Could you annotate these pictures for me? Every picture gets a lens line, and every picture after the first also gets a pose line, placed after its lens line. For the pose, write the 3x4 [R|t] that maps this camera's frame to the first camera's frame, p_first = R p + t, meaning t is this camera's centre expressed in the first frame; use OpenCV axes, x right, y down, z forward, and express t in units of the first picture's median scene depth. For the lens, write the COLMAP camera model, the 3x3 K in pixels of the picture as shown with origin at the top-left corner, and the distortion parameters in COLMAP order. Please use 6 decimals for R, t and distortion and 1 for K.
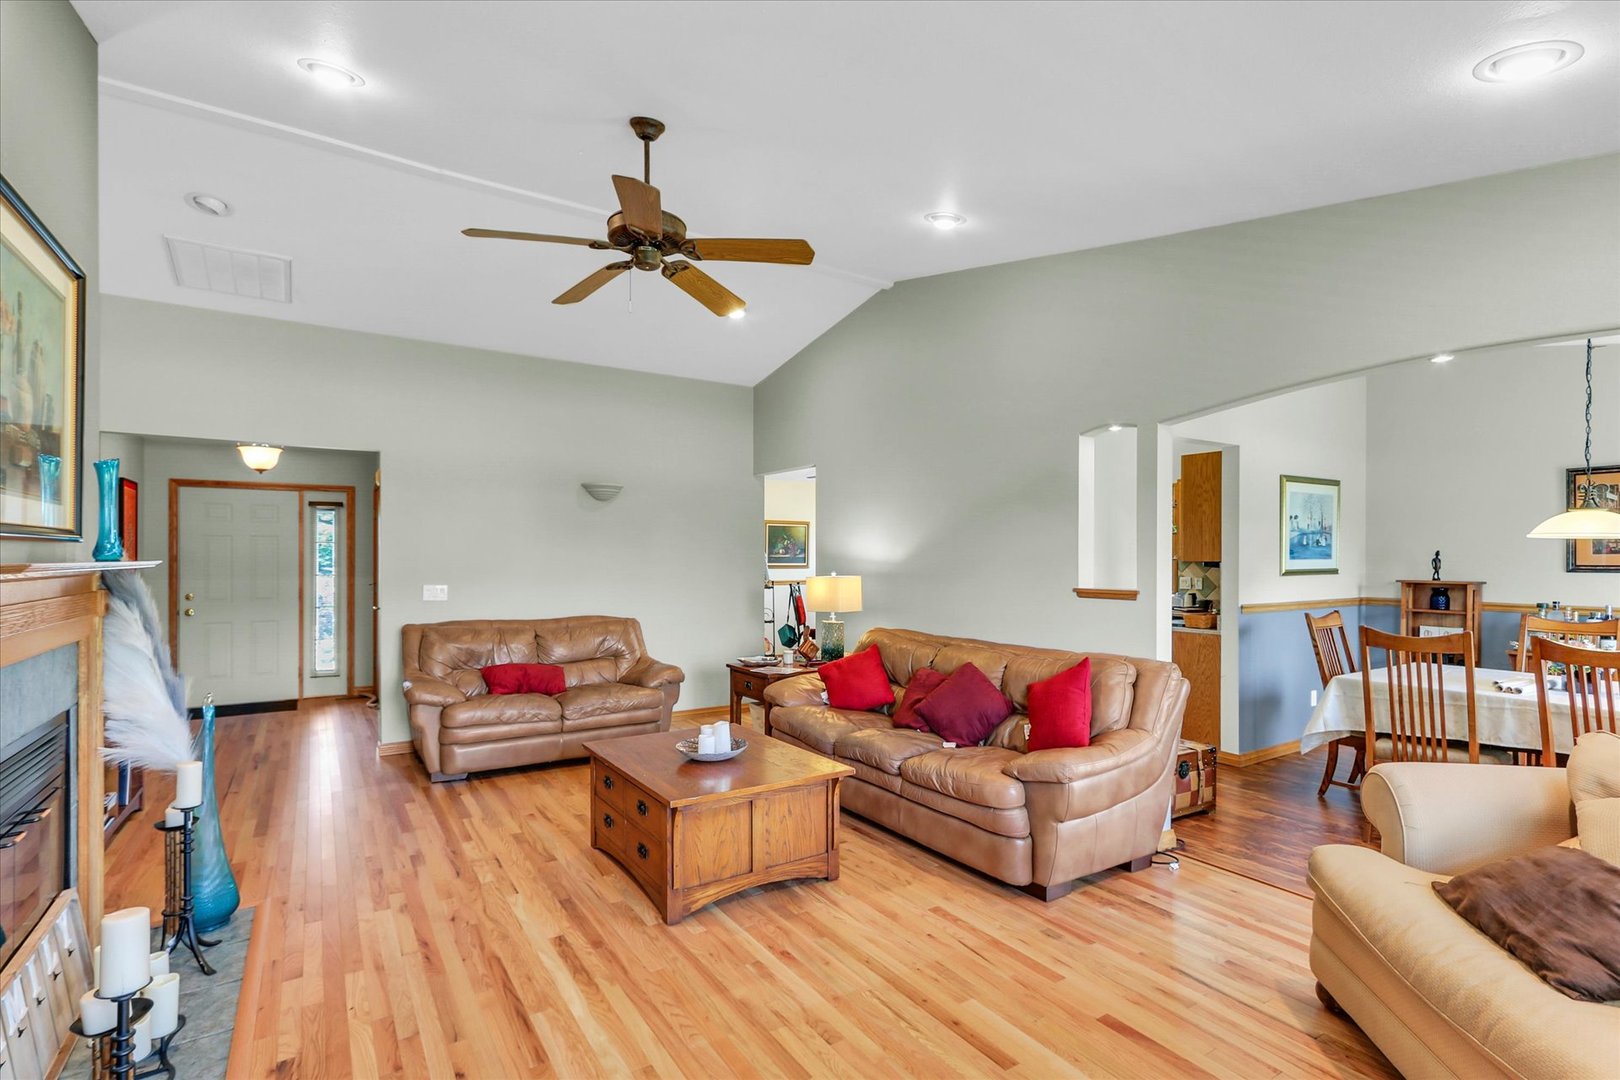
lens RADIAL K [[768.7, 0, 815.4], [0, 768.7, 548.7], [0, 0, 1]] dist [0.001604, -0.000184]
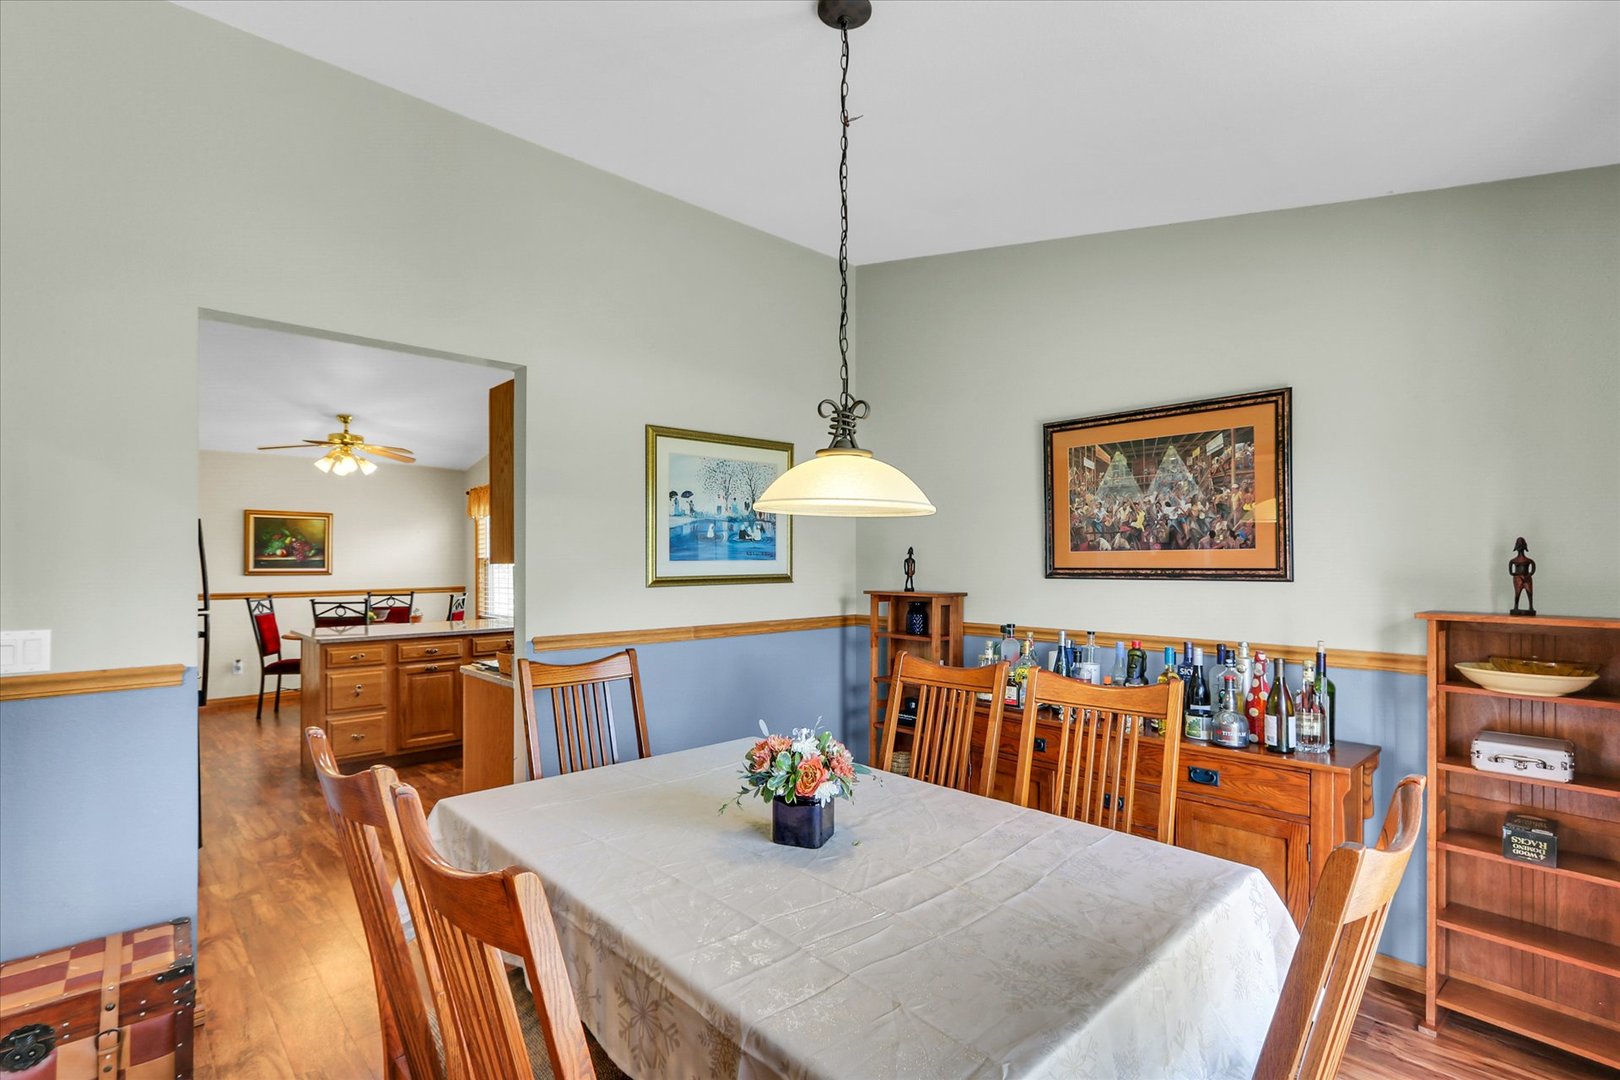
lens RADIAL K [[768.7, 0, 811.4], [0, 768.7, 548.6], [0, 0, 1]] dist [0.001604, -0.000184]
pose [[0.982531, -0.000681, 0.186099, 0.590206], [0.001390, 0.999992, -0.003678, 0.006112], [-0.186095, 0.003873, 0.982524, 0.346580]]
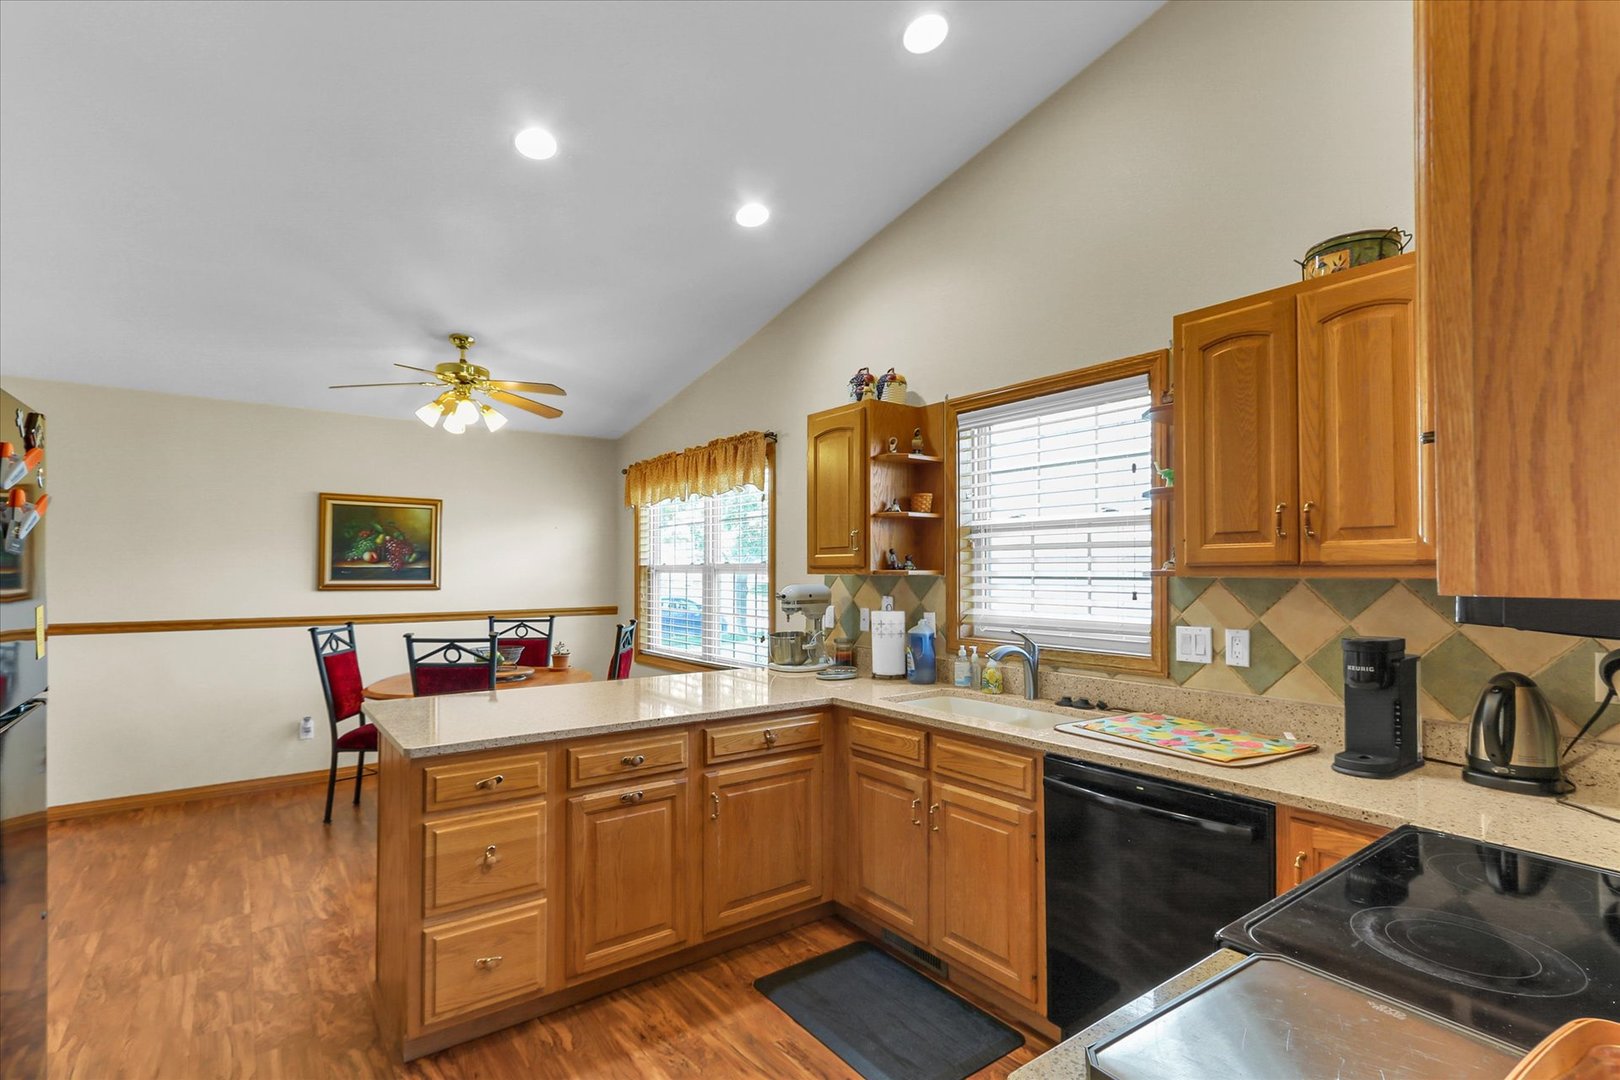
lens RADIAL K [[768.7, 0, 797.6], [0, 768.7, 543.4], [0, 0, 1]] dist [0.001604, -0.000184]
pose [[0.997972, 0.002216, 0.063623, 0.376618], [-0.000838, 0.999765, -0.021676, 0.010437], [-0.063656, 0.021579, 0.997739, 0.900260]]
